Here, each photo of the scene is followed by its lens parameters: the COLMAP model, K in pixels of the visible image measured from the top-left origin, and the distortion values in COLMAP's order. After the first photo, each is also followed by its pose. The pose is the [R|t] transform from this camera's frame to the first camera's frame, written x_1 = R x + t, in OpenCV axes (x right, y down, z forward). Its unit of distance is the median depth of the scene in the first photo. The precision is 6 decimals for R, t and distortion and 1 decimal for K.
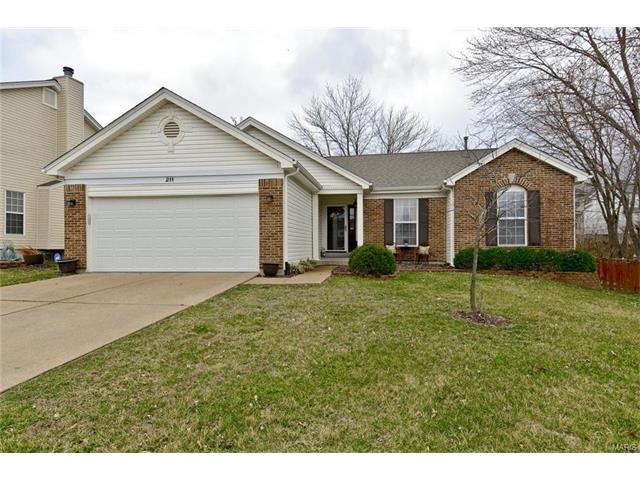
lens RADIAL K [[368.5, 0, 322.4], [0, 368.5, 242.2], [0, 0, 1]] dist [0.031144, -0.008397]
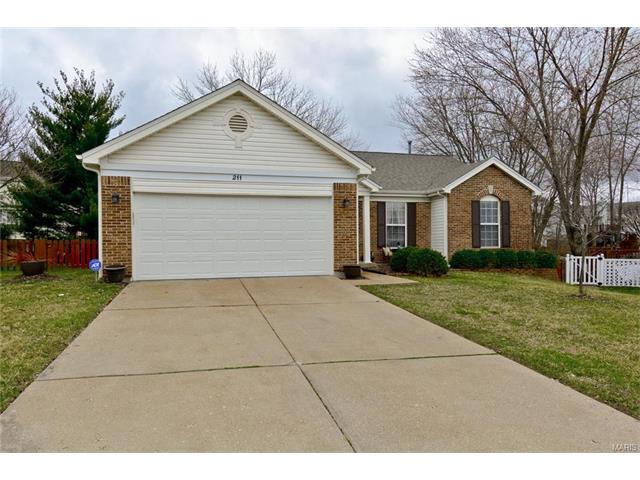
lens RADIAL K [[460.8, 0, 317.4], [0, 460.8, 244.8], [0, 0, 1]] dist [0.009580, 0.005941]
pose [[0.918022, -0.001024, 0.396528, -0.626391], [-0.001186, 0.999985, 0.005326, -0.007255], [-0.396527, -0.005359, 0.918007, -0.121498]]
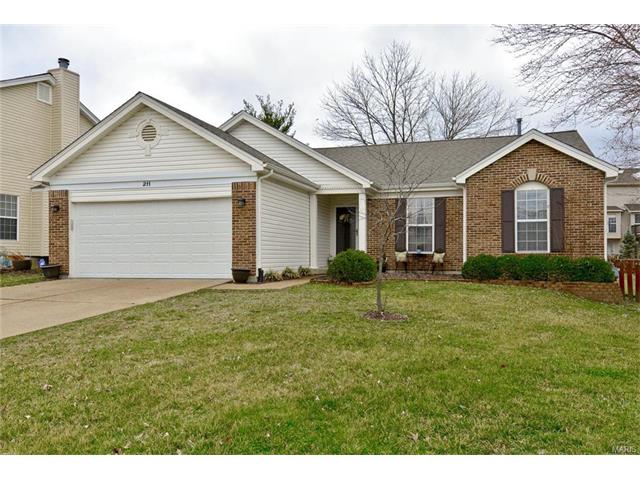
lens RADIAL K [[498.0, 0, 340.4], [0, 498.0, 248.4], [0, 0, 1]] dist [0.004423, 0.017085]
pose [[0.993129, 0.000448, -0.117026, 0.230402], [-0.000844, 0.999994, -0.003336, 0.004888], [0.117023, 0.003412, 0.993123, -0.228178]]
